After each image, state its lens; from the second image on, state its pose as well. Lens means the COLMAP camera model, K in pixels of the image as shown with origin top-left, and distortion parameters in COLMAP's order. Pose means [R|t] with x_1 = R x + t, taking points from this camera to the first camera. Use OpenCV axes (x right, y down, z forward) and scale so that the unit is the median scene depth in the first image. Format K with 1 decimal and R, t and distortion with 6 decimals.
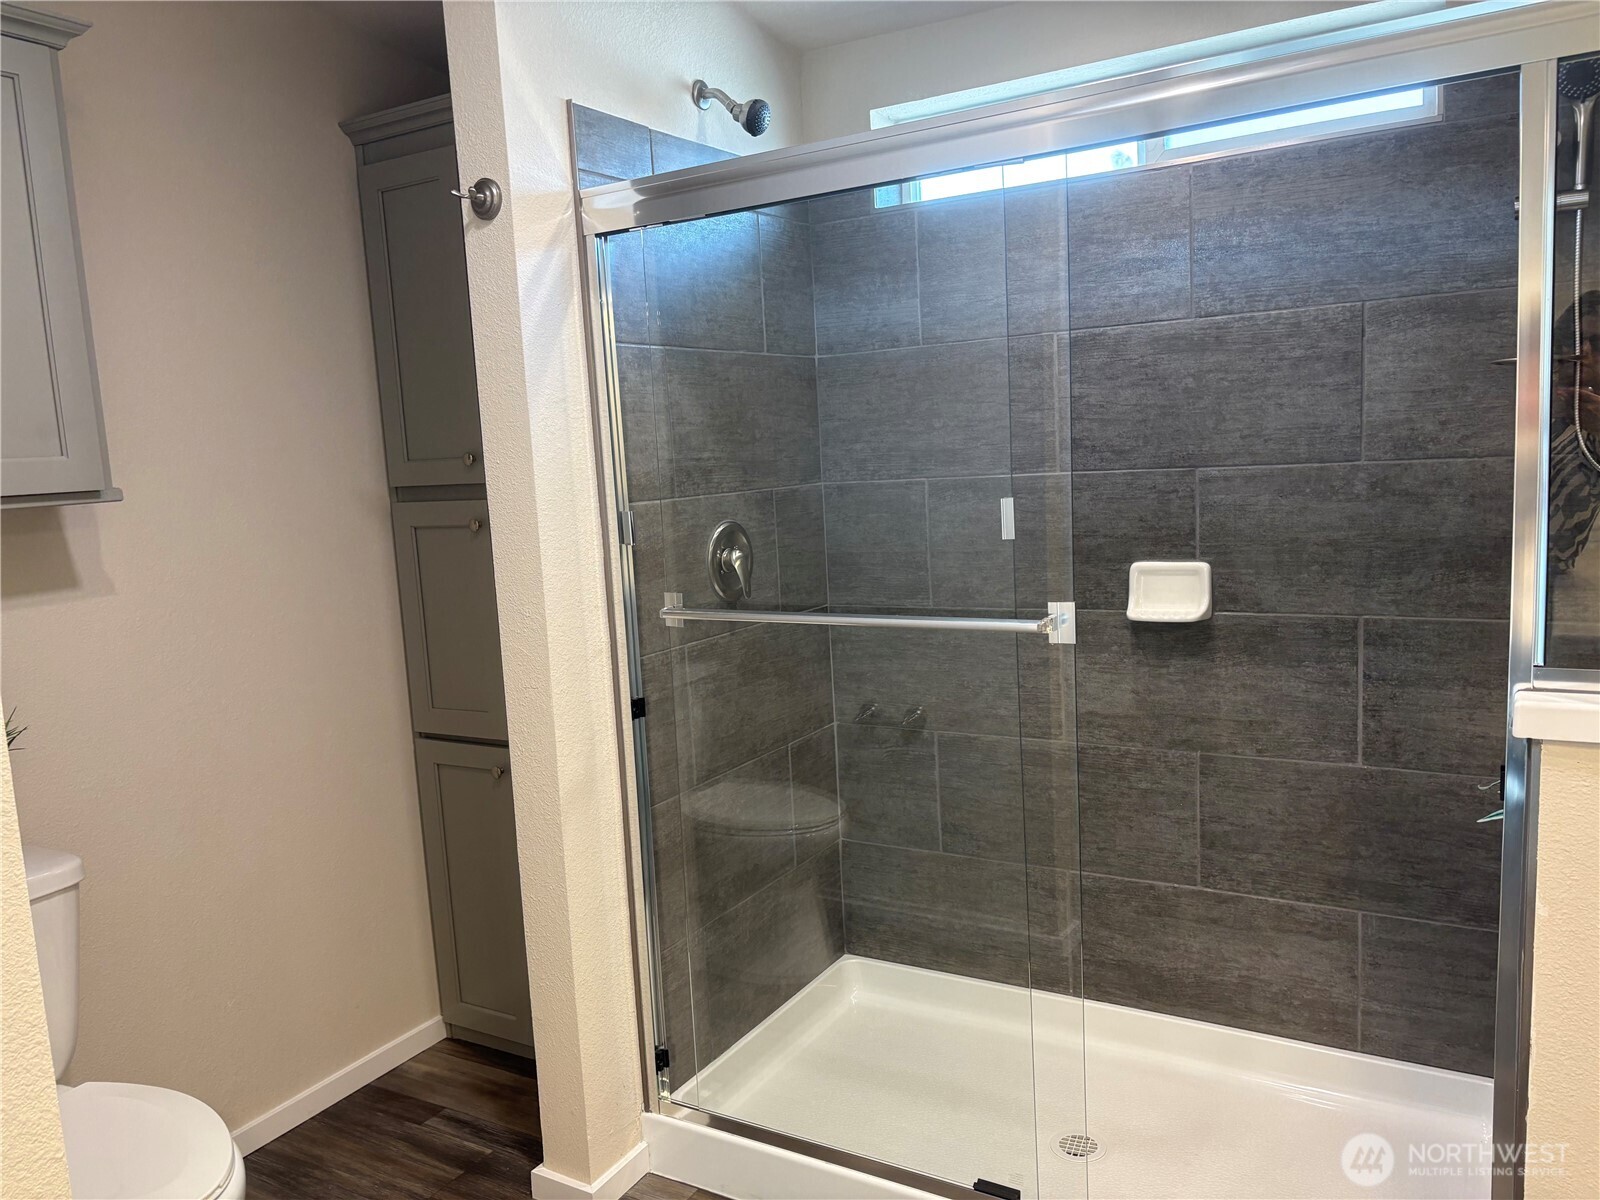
lens RADIAL K [[1207.6, 0, 800.4], [0, 1207.6, 600.1], [0, 0, 1]] dist [0.043600, -0.048931]
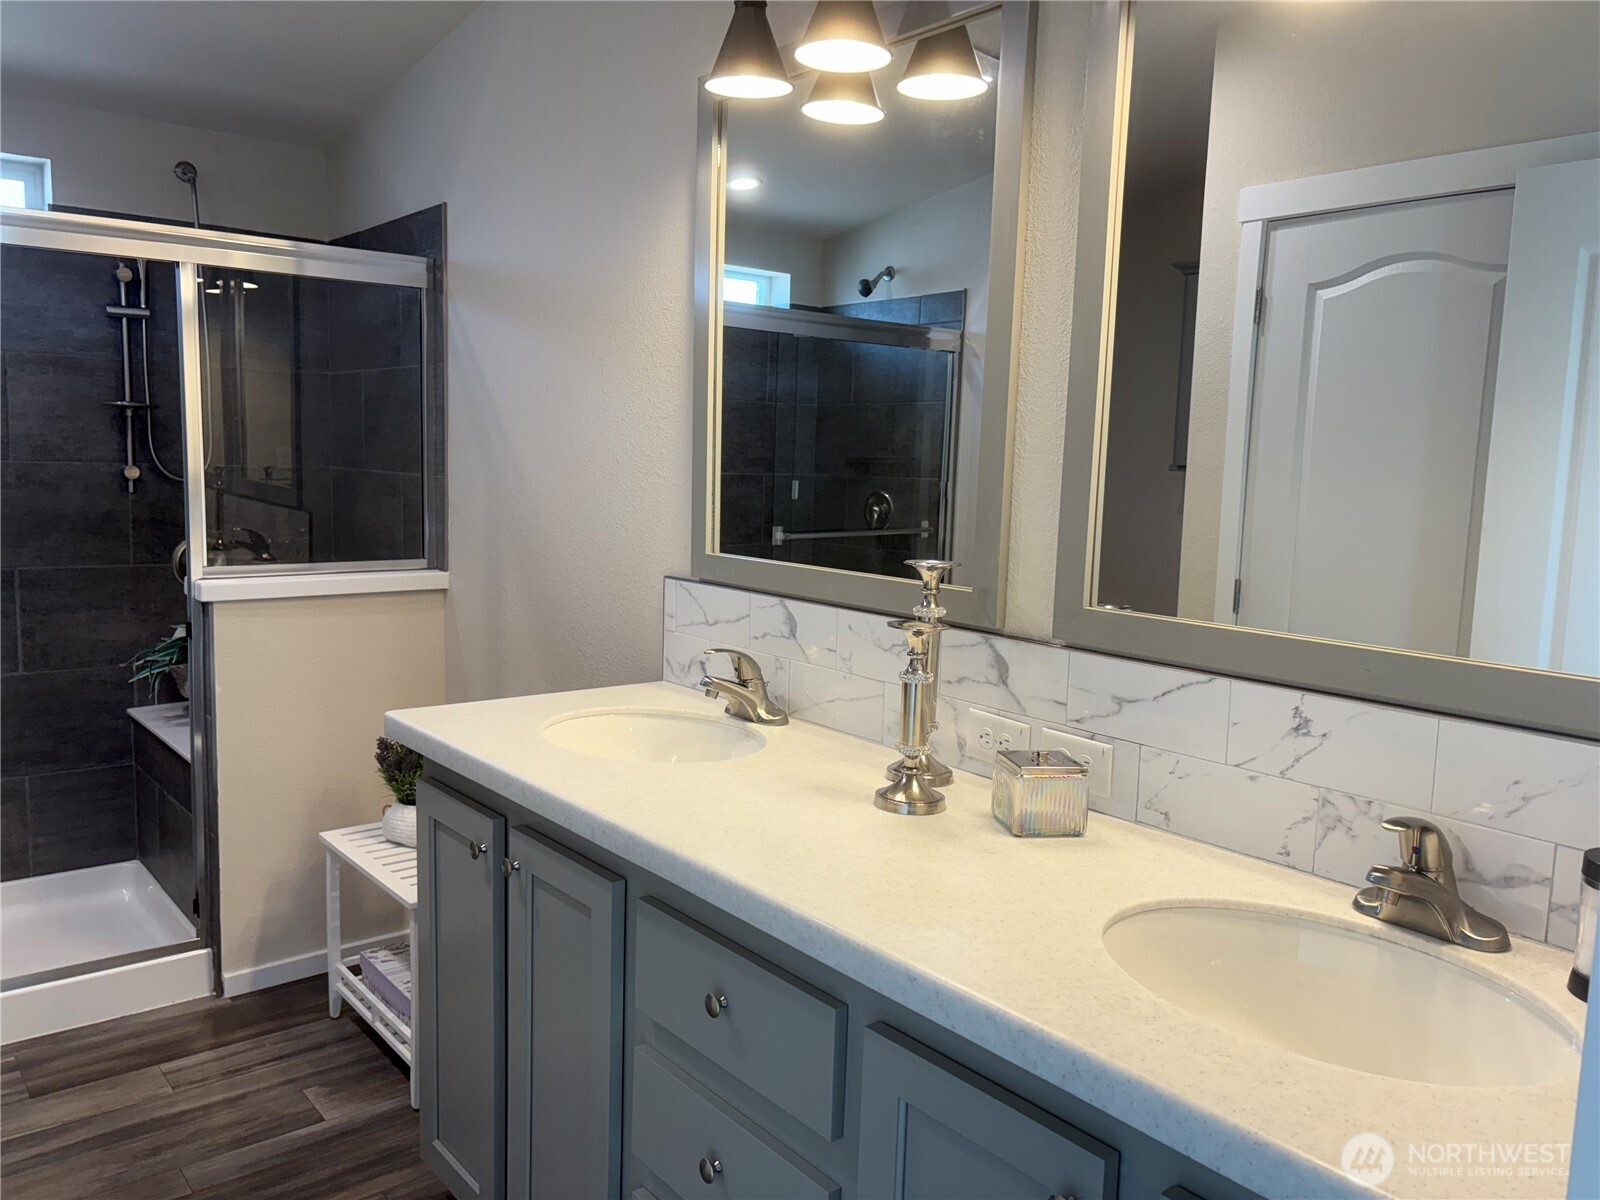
lens RADIAL K [[1207.6, 0, 797.4], [0, 1207.6, 599.8], [0, 0, 1]] dist [0.043600, -0.048931]
pose [[0.320576, -0.054233, 0.945669, -0.614944], [0.079151, 0.996402, 0.030310, 0.080840], [-0.943910, 0.065134, 0.323715, -0.342266]]
